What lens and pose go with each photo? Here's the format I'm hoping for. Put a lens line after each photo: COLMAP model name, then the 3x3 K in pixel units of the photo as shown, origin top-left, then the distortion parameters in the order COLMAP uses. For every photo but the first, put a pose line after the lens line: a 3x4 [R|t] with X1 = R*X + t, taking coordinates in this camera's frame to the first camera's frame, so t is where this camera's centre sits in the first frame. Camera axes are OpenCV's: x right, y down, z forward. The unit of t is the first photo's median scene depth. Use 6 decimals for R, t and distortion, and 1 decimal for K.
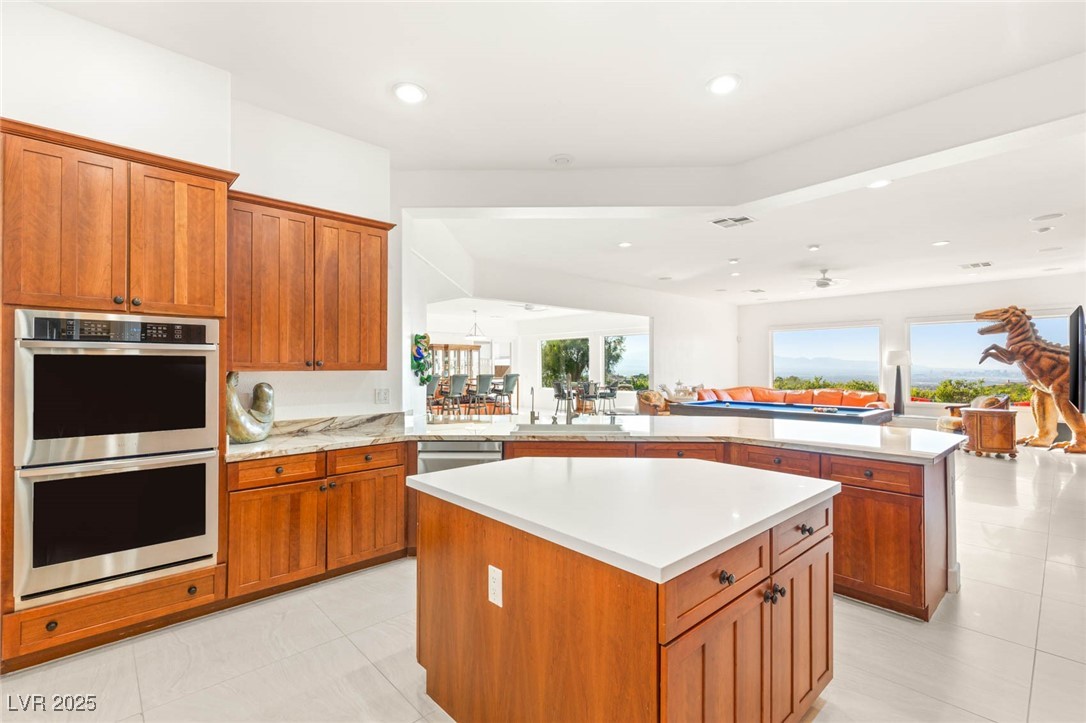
lens RADIAL K [[488.9, 0, 540.1], [0, 488.9, 361.1], [0, 0, 1]] dist [0.003431, -0.000217]
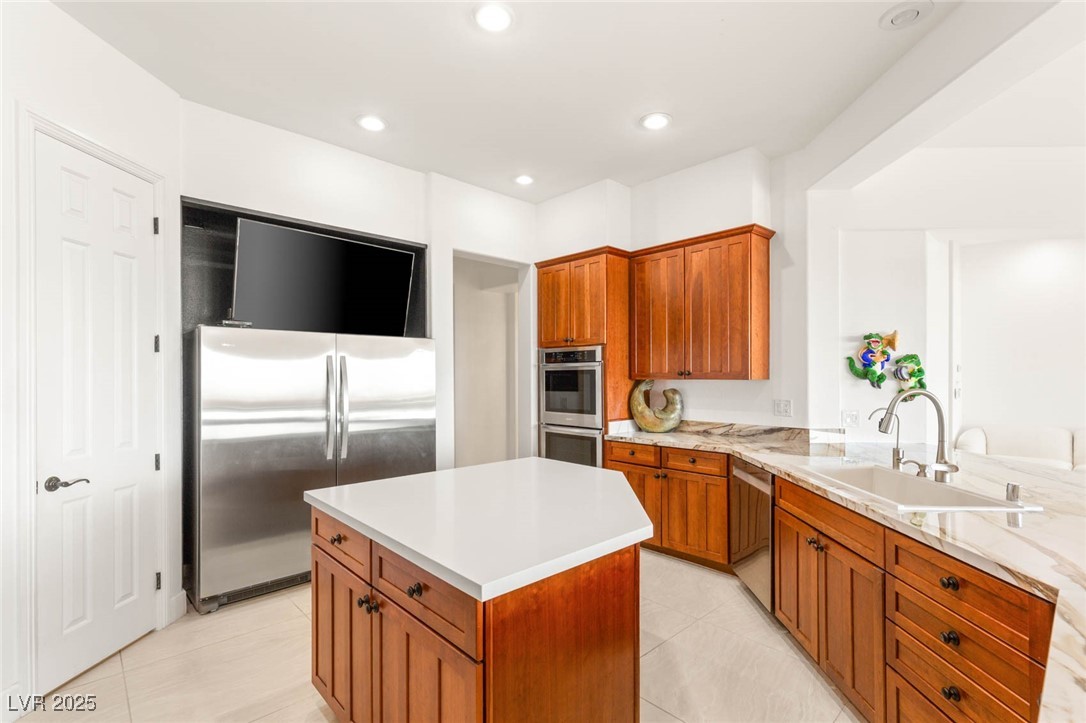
lens RADIAL K [[488.9, 0, 540.6], [0, 488.9, 374.9], [0, 0, 1]] dist [0.003431, -0.000217]
pose [[0.012035, -0.001622, -0.999926, 0.284384], [0.013397, 0.999909, -0.001460, 0.002197], [0.999838, -0.013379, 0.012056, 0.258364]]
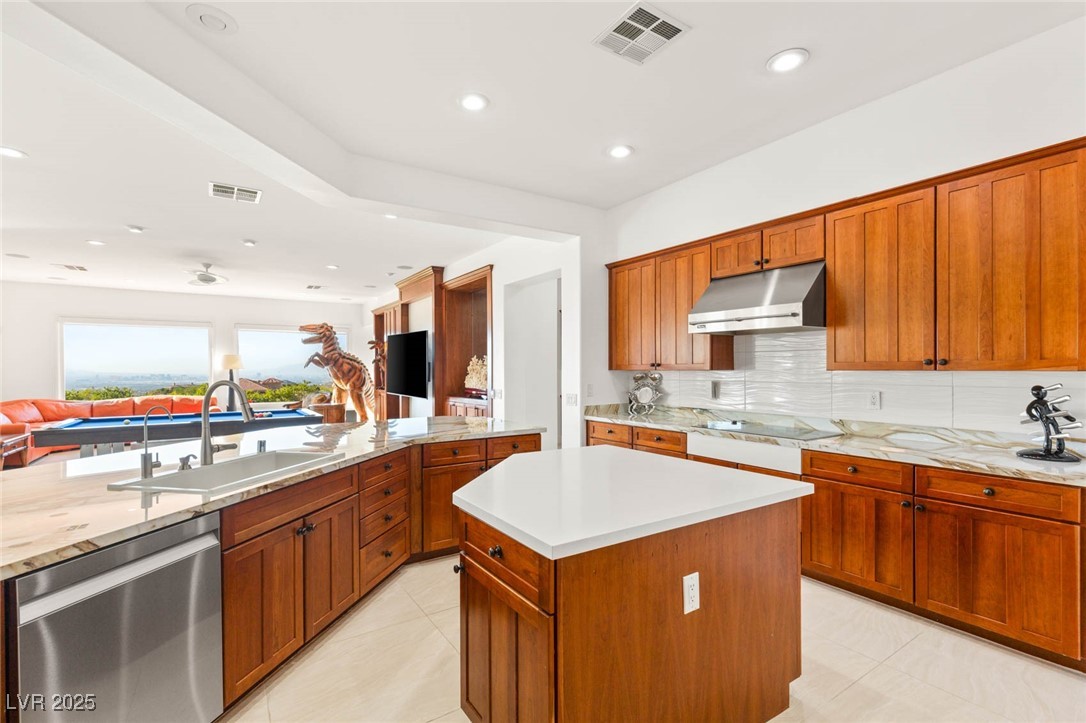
lens RADIAL K [[488.9, 0, 543.7], [0, 488.9, 373.1], [0, 0, 1]] dist [0.003431, -0.000217]
pose [[0.154186, -0.008347, 0.988007, -0.223964], [-0.006432, 0.999935, 0.009452, 0.003564], [-0.988021, -0.007812, 0.154122, 0.234998]]
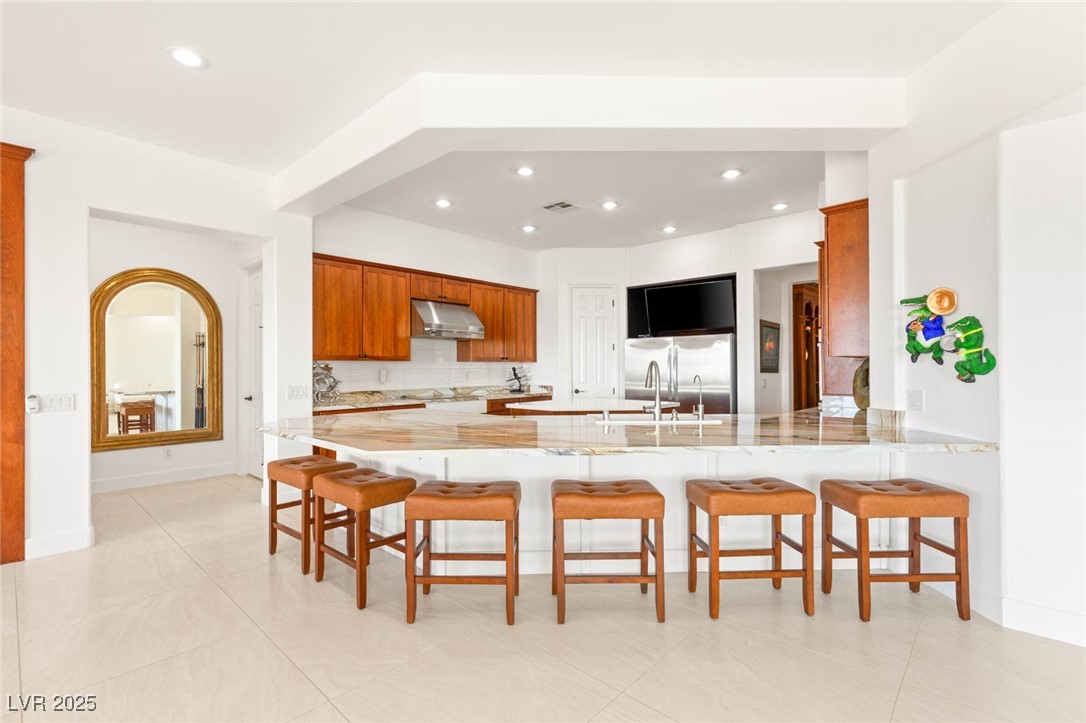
lens RADIAL K [[488.9, 0, 545.0], [0, 488.9, 364.9], [0, 0, 1]] dist [0.003431, -0.000217]
pose [[-0.996567, 0.004621, -0.082666, 0.151273], [0.005753, 0.999893, -0.013461, 0.020277], [0.082595, -0.013890, -0.996486, 0.864369]]
